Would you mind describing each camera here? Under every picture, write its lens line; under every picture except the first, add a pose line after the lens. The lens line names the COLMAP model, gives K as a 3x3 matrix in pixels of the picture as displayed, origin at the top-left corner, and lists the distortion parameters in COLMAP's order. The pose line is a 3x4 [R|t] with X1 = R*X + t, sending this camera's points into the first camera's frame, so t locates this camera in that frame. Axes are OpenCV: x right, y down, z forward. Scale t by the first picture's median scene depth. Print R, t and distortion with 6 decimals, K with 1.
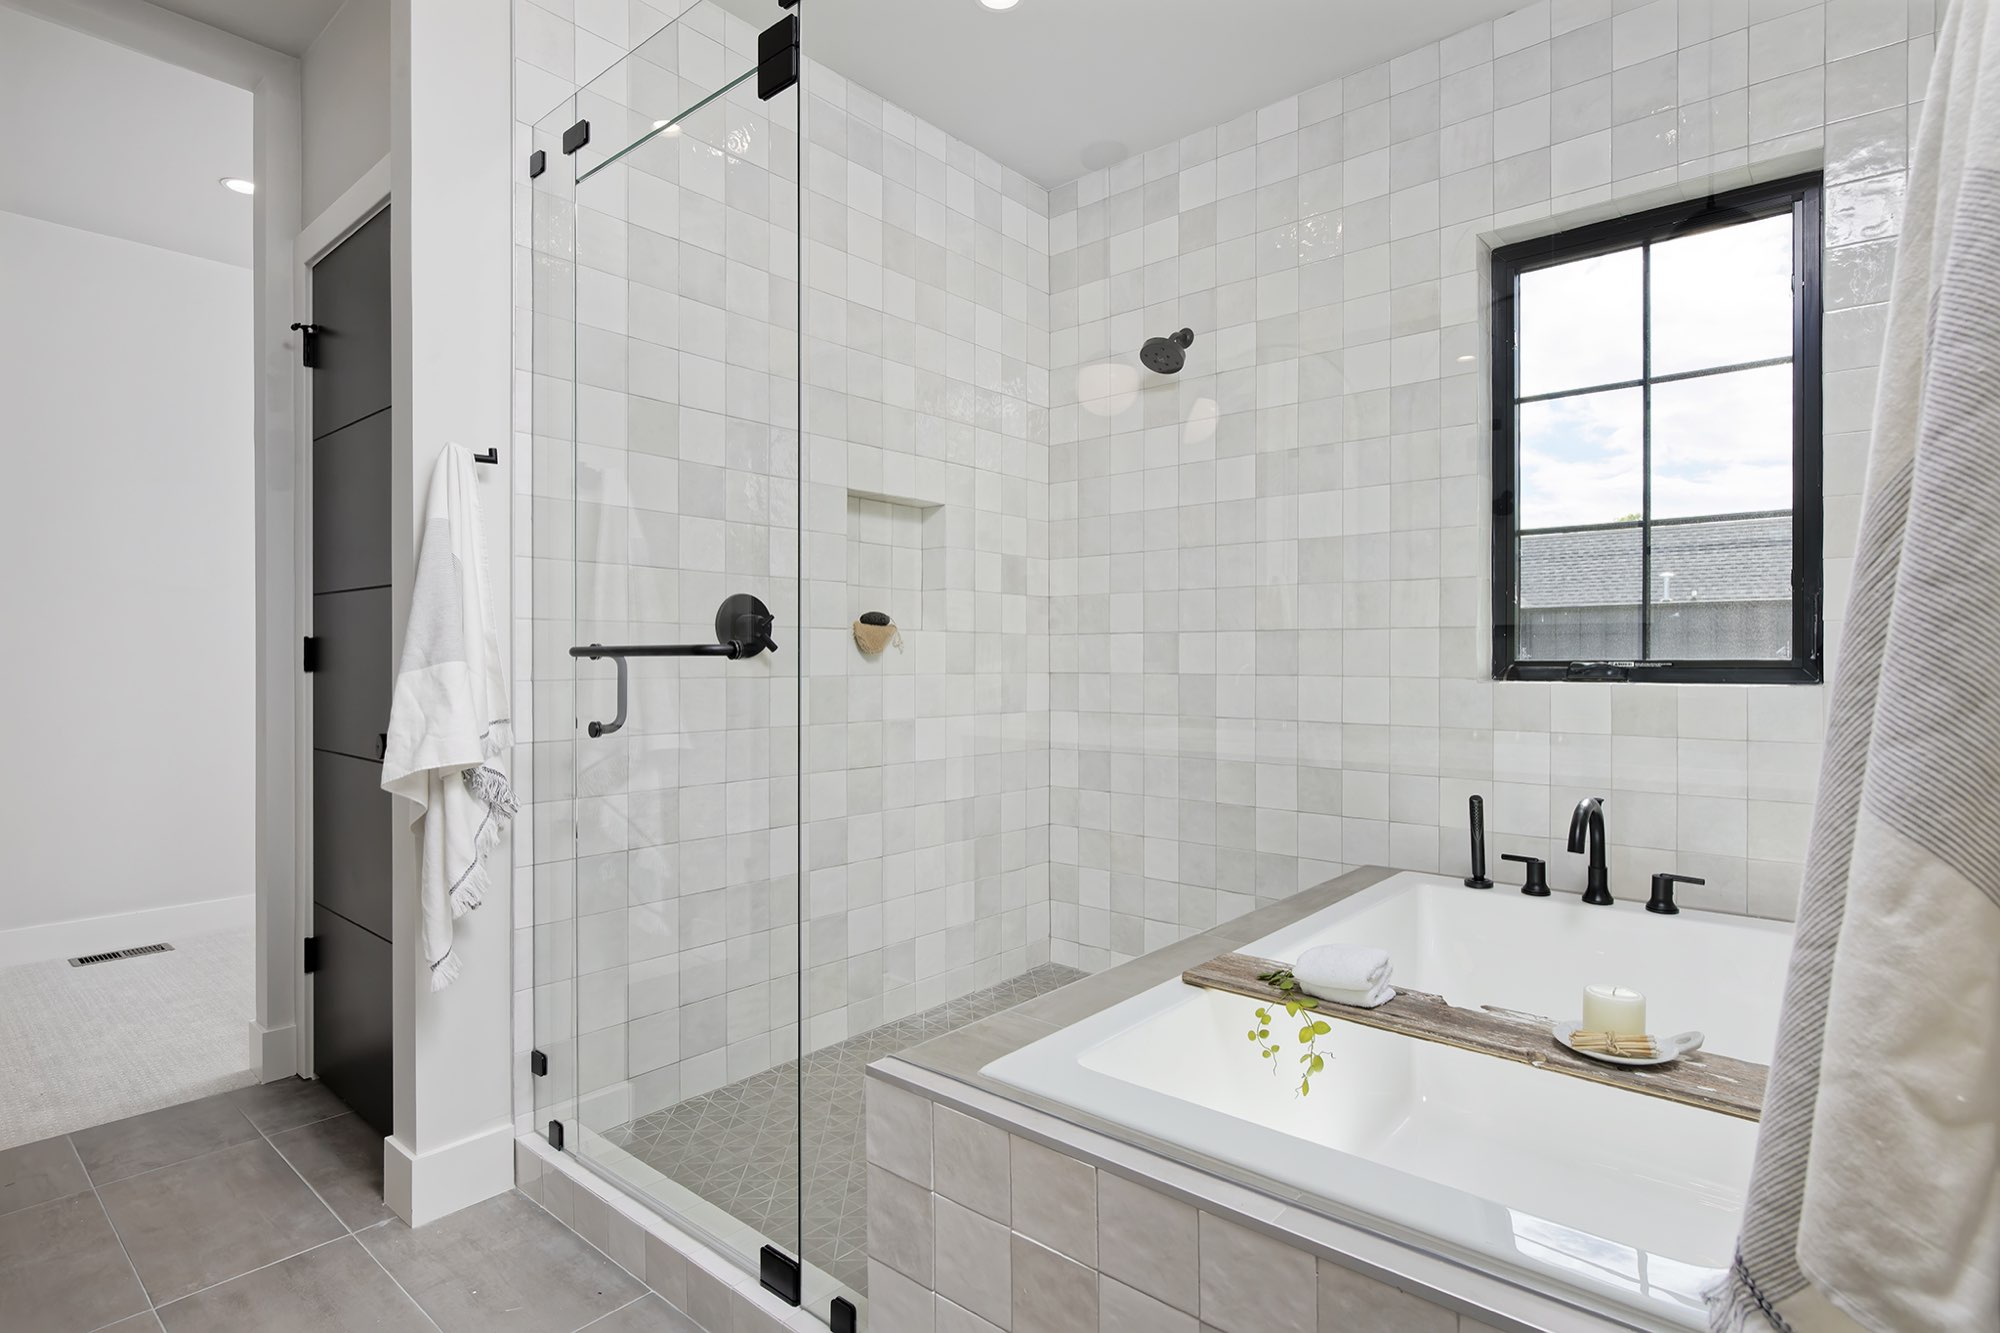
lens RADIAL K [[1012.7, 0, 1007.4], [0, 1012.7, 661.5], [0, 0, 1]] dist [-0.004775, 0.001227]
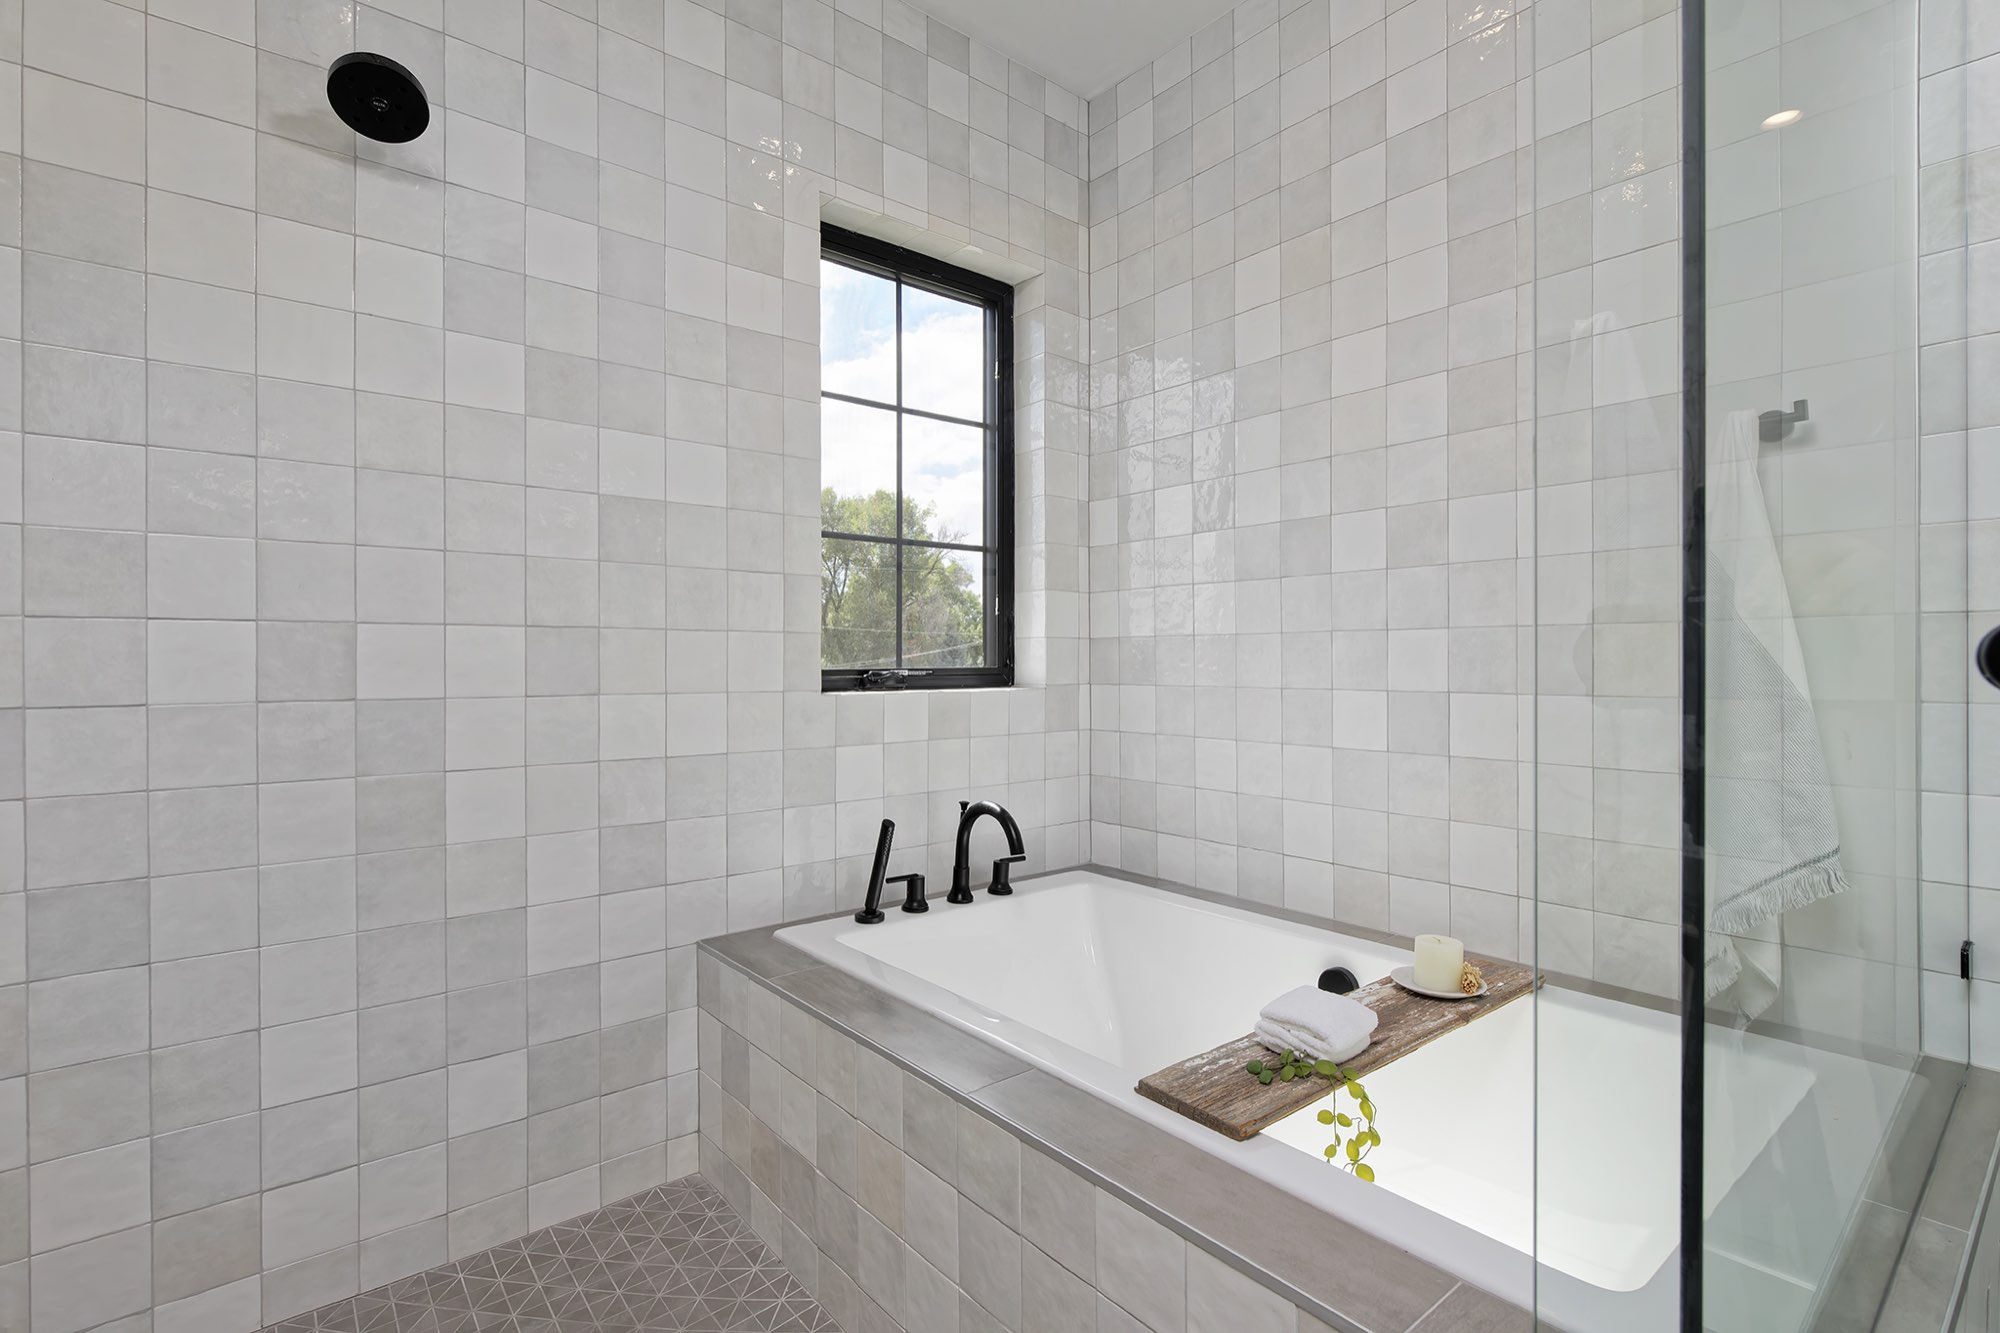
lens RADIAL K [[942.3, 0, 1004.9], [0, 942.3, 662.3], [0, 0, 1]] dist [-0.001874, 0.000415]
pose [[0.163615, -0.002848, 0.986520, -0.293045], [0.004782, 0.999986, 0.002094, -0.007982], [-0.986513, 0.004375, 0.163626, 0.629892]]
